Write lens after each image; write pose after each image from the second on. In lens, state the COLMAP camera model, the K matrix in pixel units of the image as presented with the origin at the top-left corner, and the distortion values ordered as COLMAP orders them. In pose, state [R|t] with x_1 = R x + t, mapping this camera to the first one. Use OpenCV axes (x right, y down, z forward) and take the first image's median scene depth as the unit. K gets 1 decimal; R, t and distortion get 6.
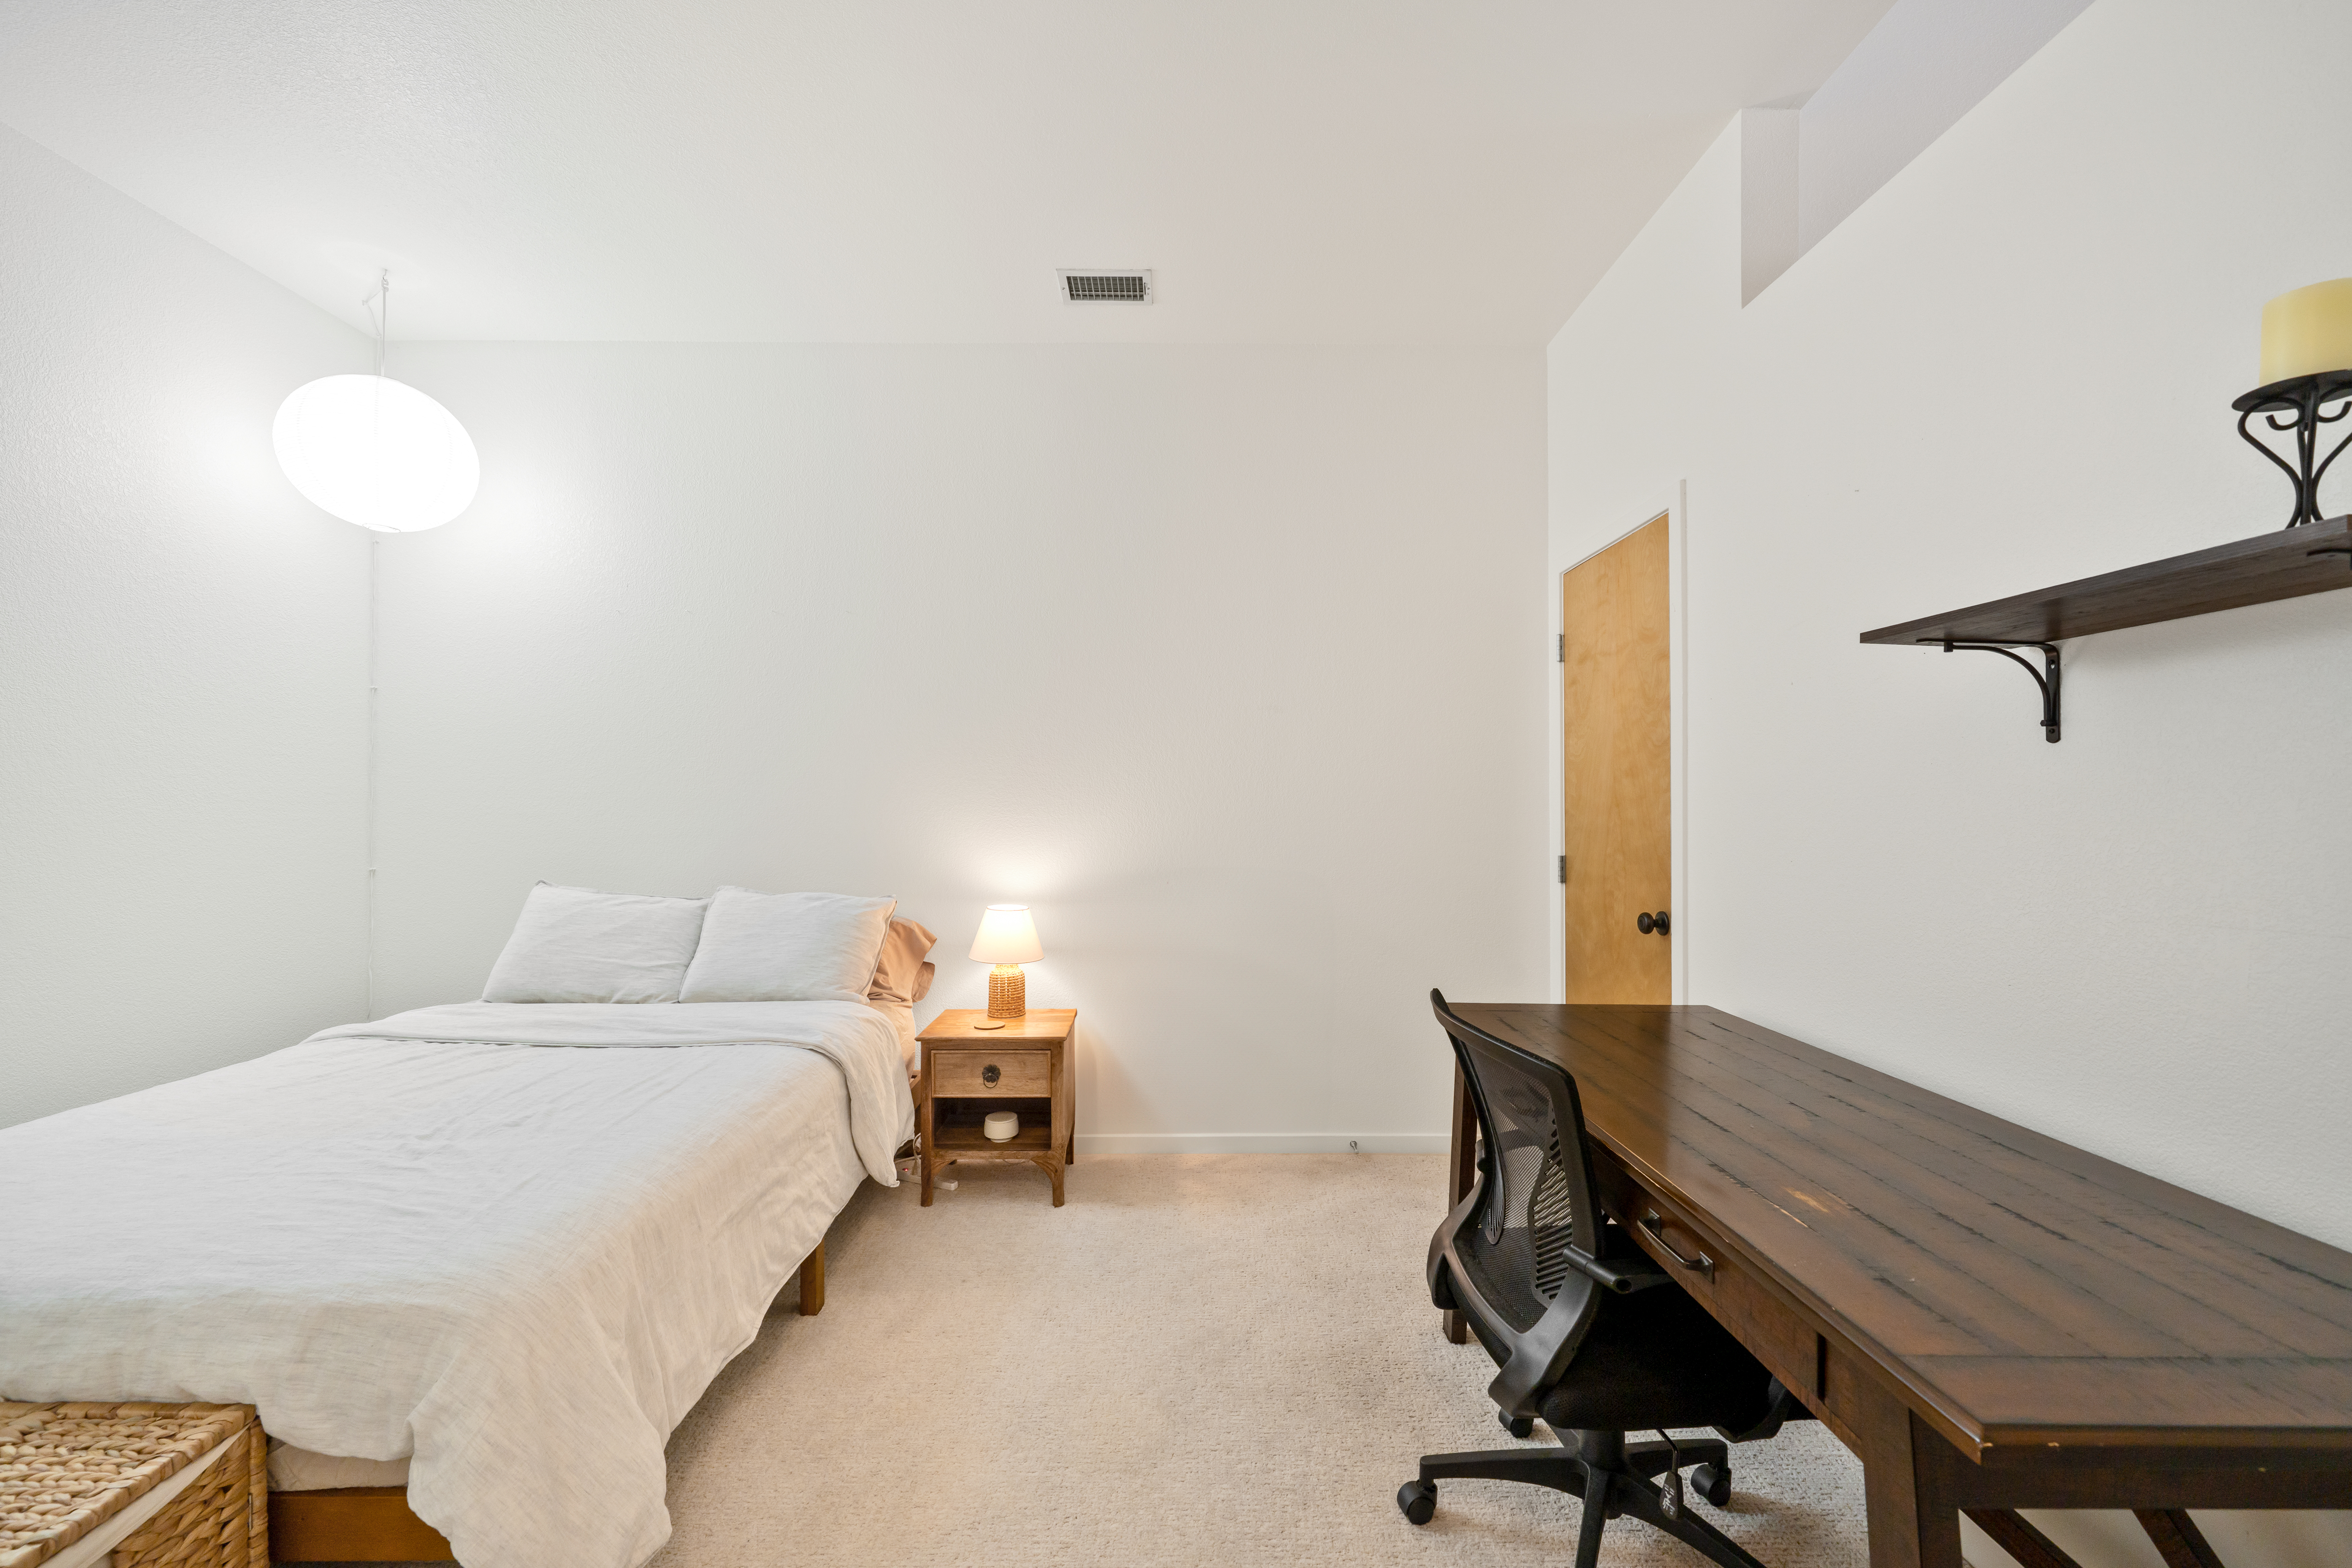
lens RADIAL K [[917.3, 0, 1176.8], [0, 917.3, 795.5], [0, 0, 1]] dist [-0.003017, 0.000035]
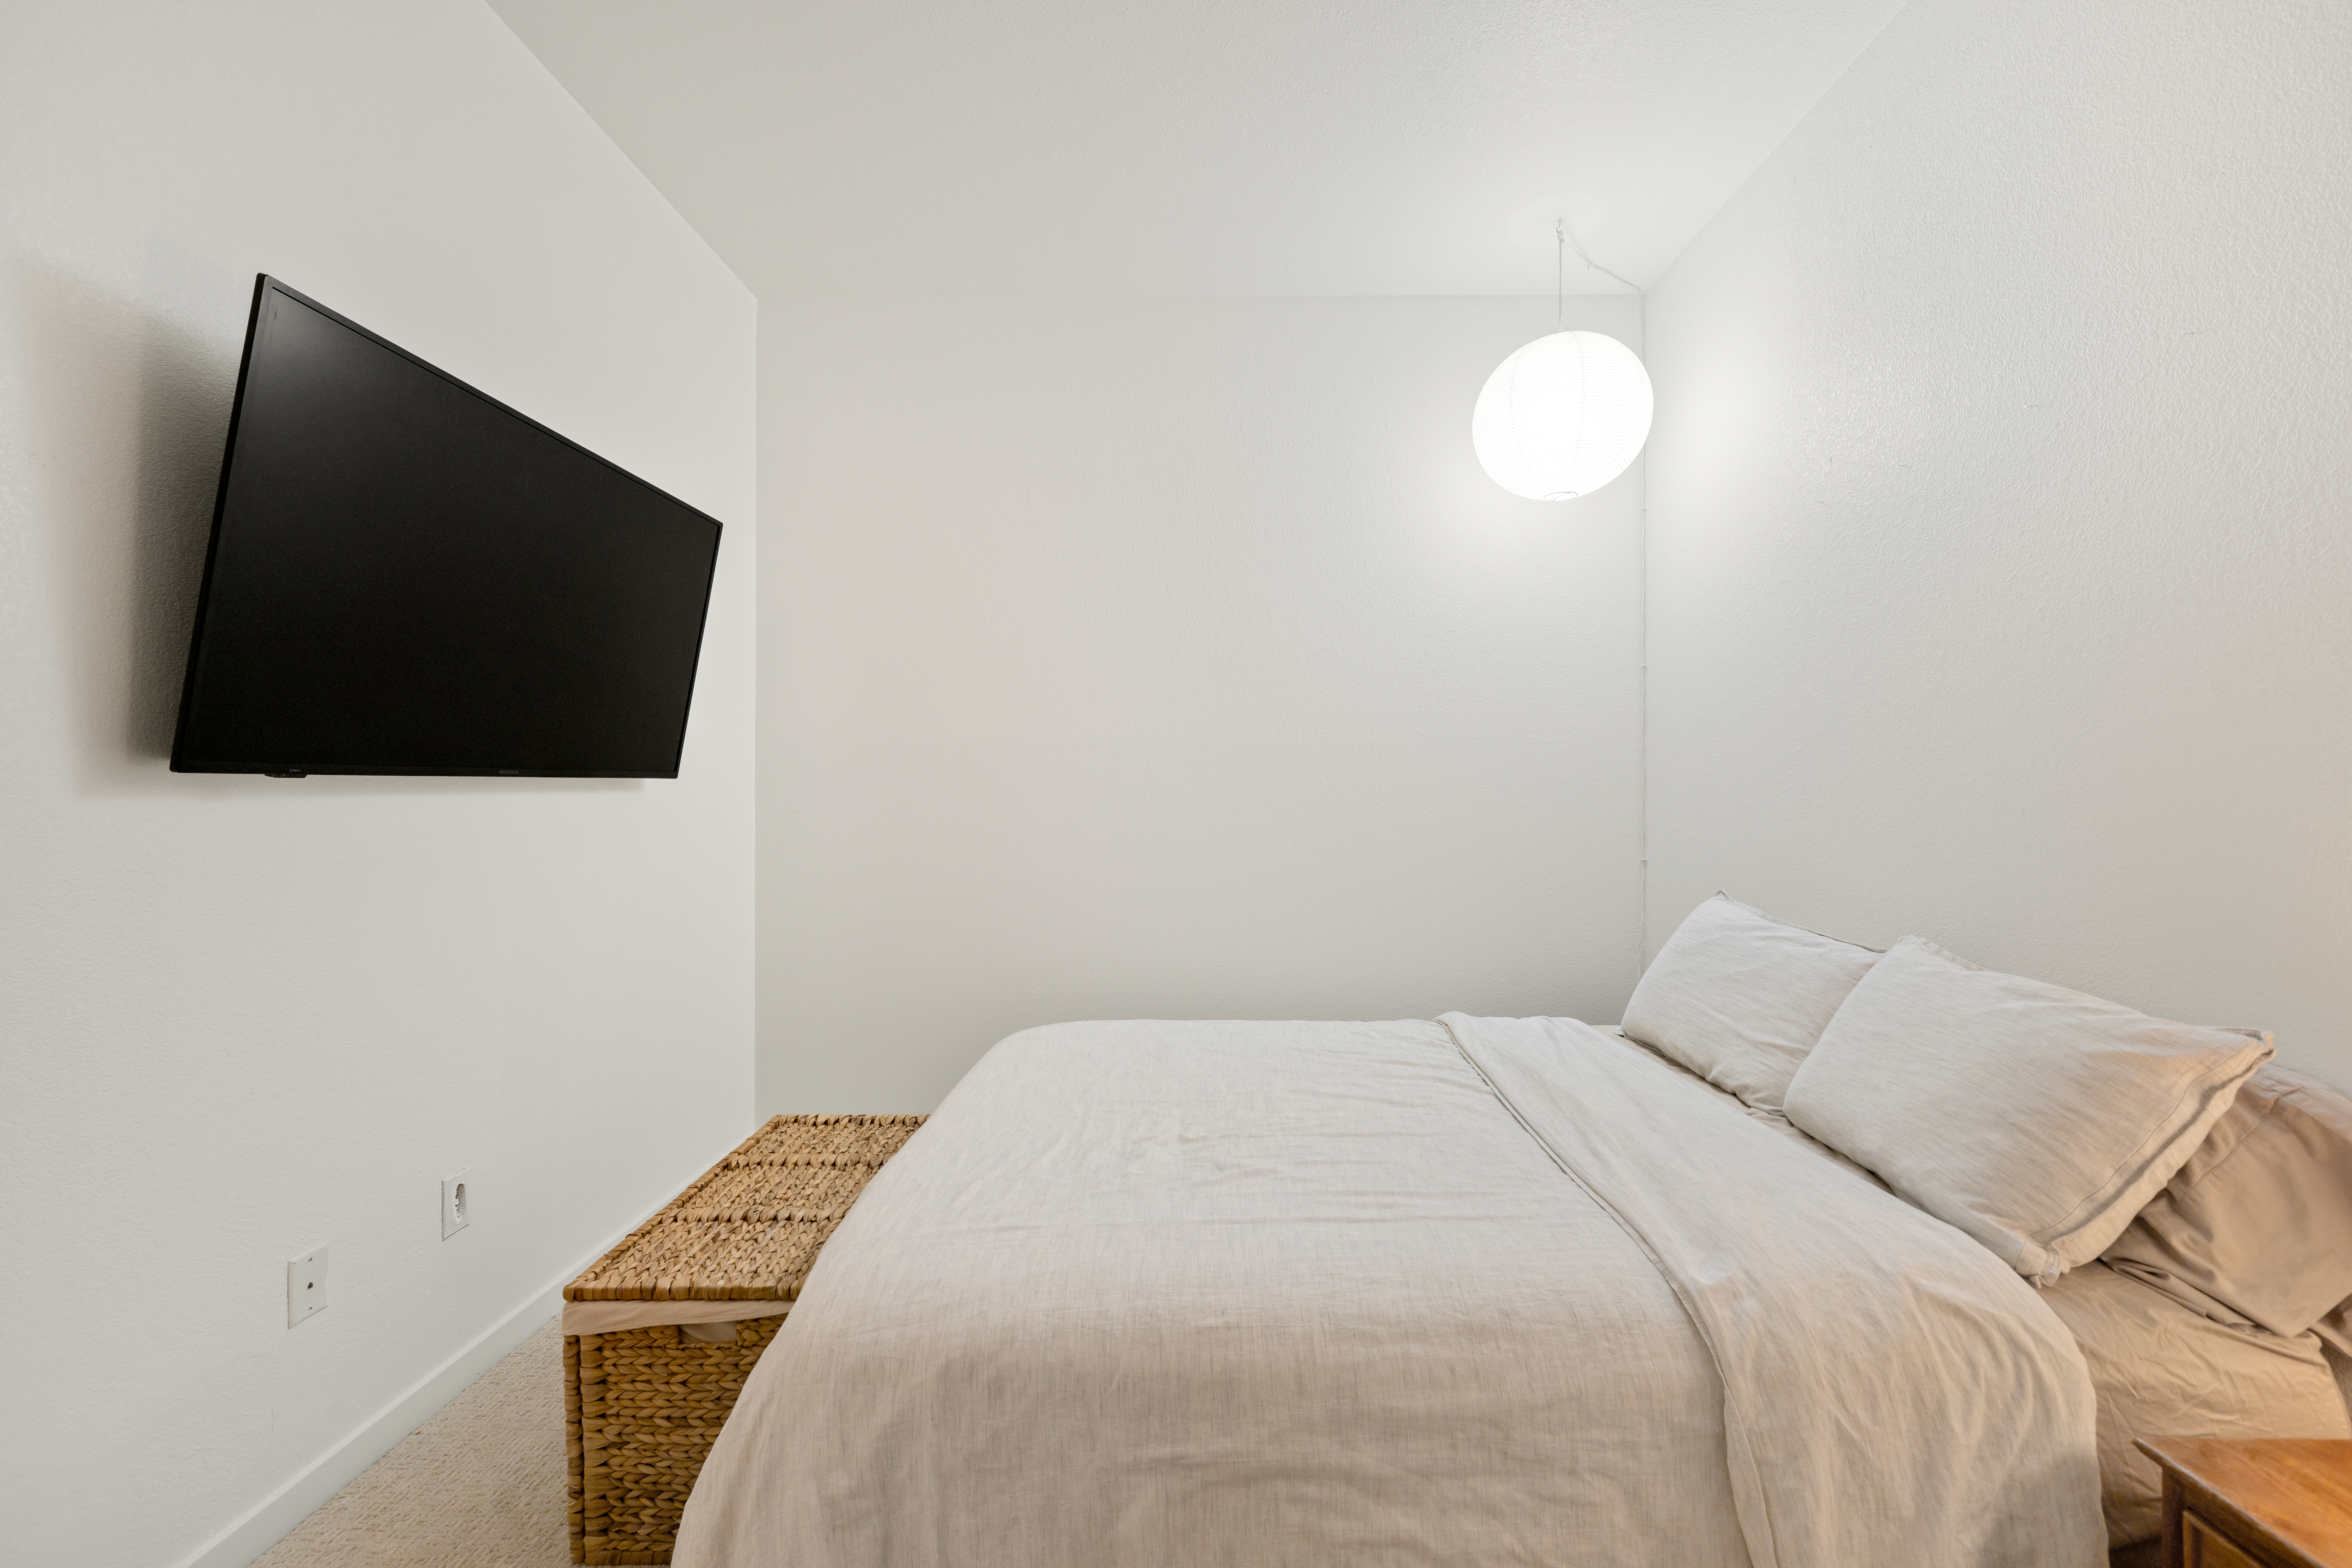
lens RADIAL K [[917.3, 0, 1180.2], [0, 917.3, 788.0], [0, 0, 1]] dist [-0.003017, 0.000035]
pose [[-0.016846, -0.002465, -0.999855, 0.107462], [0.007291, 0.999970, -0.002588, 0.010010], [0.999832, -0.007333, -0.016827, 0.856807]]
